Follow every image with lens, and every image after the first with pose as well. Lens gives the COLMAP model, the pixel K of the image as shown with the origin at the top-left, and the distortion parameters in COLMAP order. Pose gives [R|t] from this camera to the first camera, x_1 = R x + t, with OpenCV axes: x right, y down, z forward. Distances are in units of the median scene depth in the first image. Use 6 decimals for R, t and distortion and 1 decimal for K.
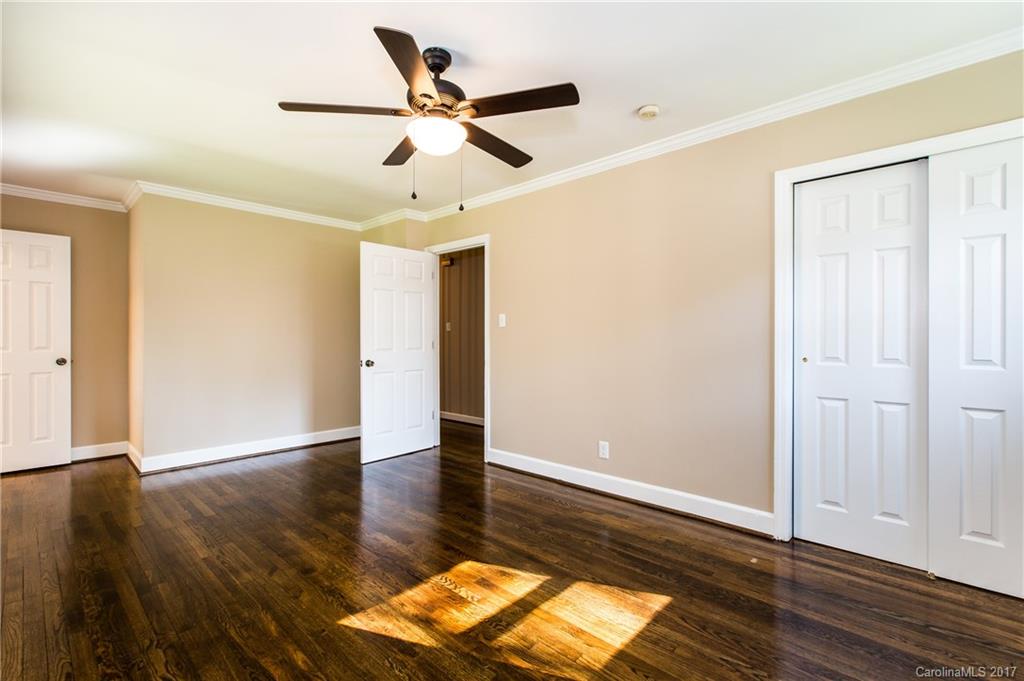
lens RADIAL K [[461.3, 0, 510.2], [0, 461.3, 335.5], [0, 0, 1]] dist [-0.000841, -0.000507]
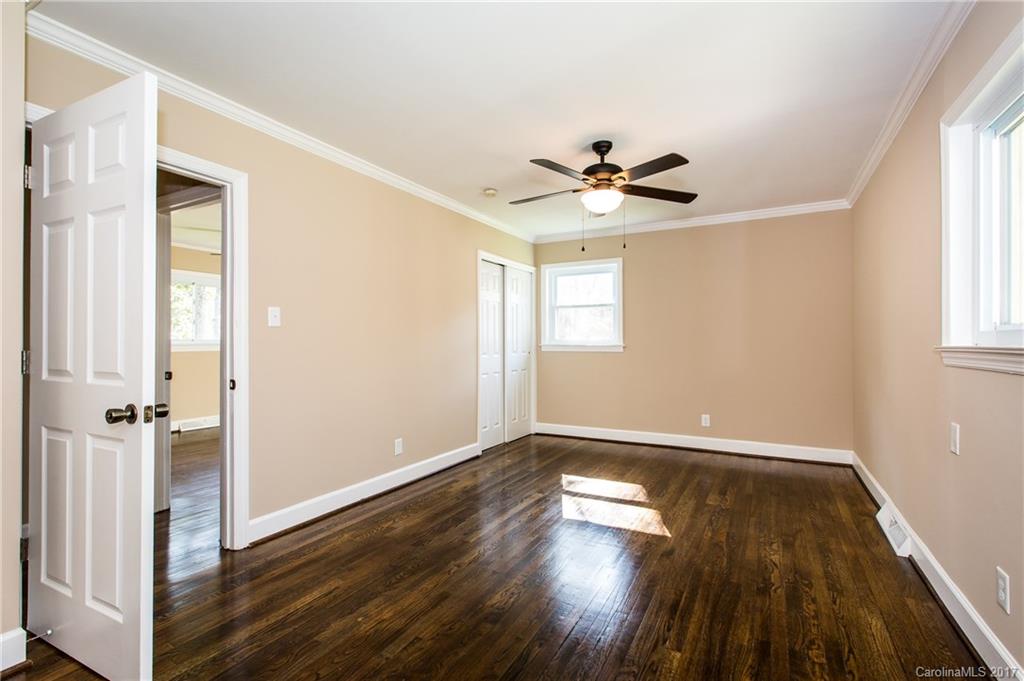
lens RADIAL K [[461.3, 0, 518.0], [0, 461.3, 345.5], [0, 0, 1]] dist [-0.000841, -0.000507]
pose [[-0.248551, -0.003251, 0.968613, -1.130797], [-0.001853, 0.999994, 0.002881, 0.010522], [-0.968617, -0.001078, -0.248556, 1.243118]]
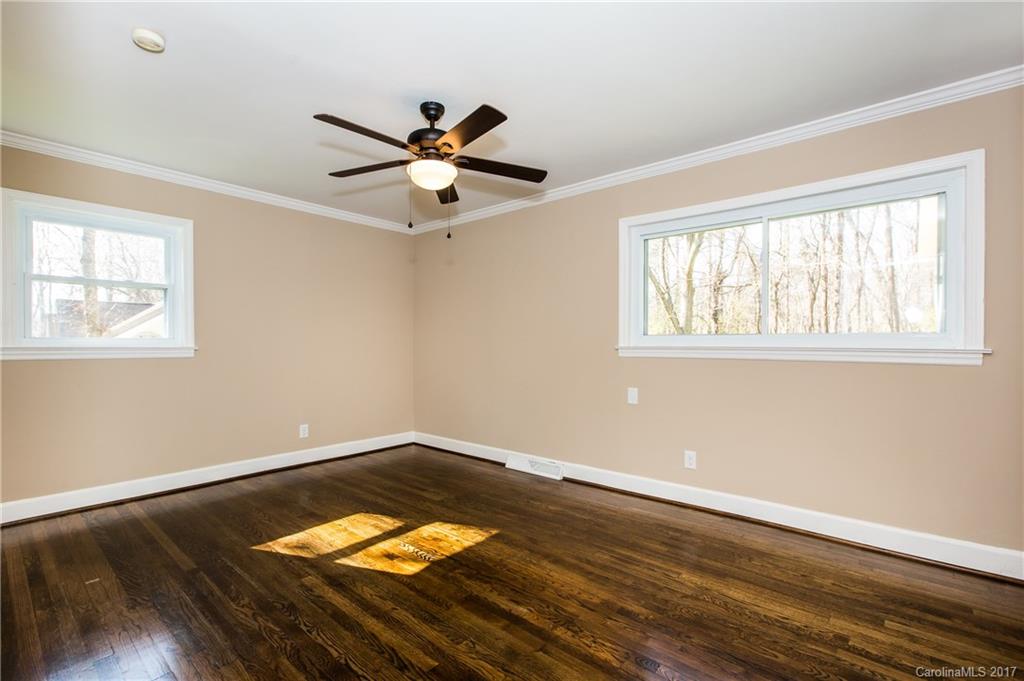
lens RADIAL K [[461.3, 0, 512.7], [0, 461.3, 342.0], [0, 0, 1]] dist [-0.000841, -0.000507]
pose [[-0.999307, 0.000051, -0.037217, -0.248357], [0.000279, 0.999981, -0.006142, 0.007689], [0.037216, -0.006148, -0.999288, 1.708400]]
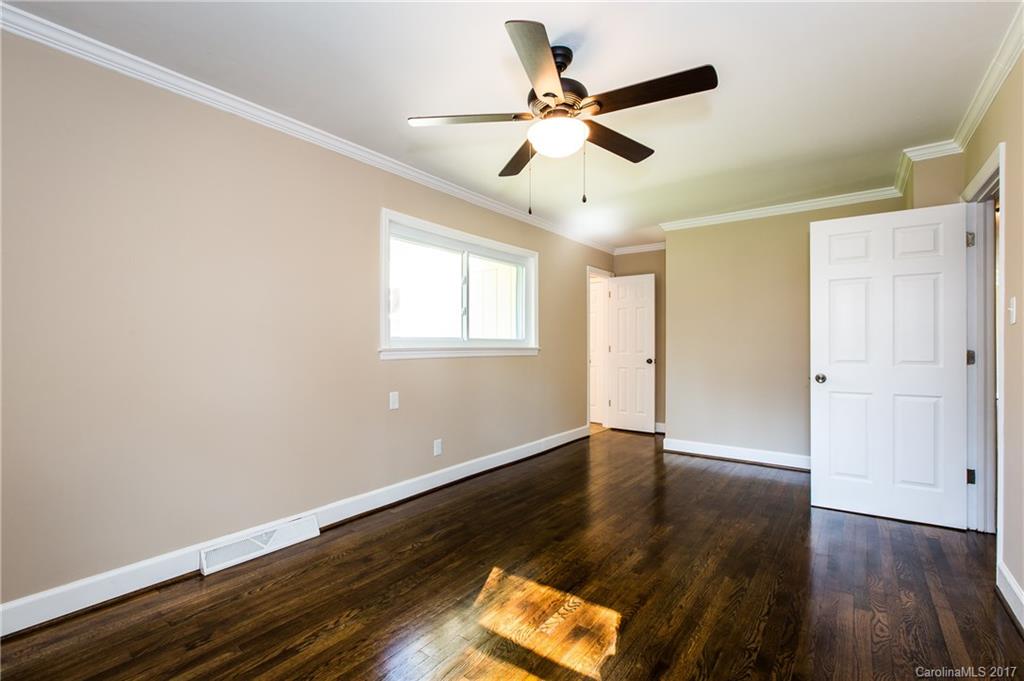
lens RADIAL K [[461.3, 0, 519.5], [0, 461.3, 347.7], [0, 0, 1]] dist [-0.000841, -0.000507]
pose [[0.118631, 0.008871, -0.992899, 0.614505], [0.002955, 0.999953, 0.009287, -0.000579], [0.992934, -0.004035, 0.118599, 0.625517]]
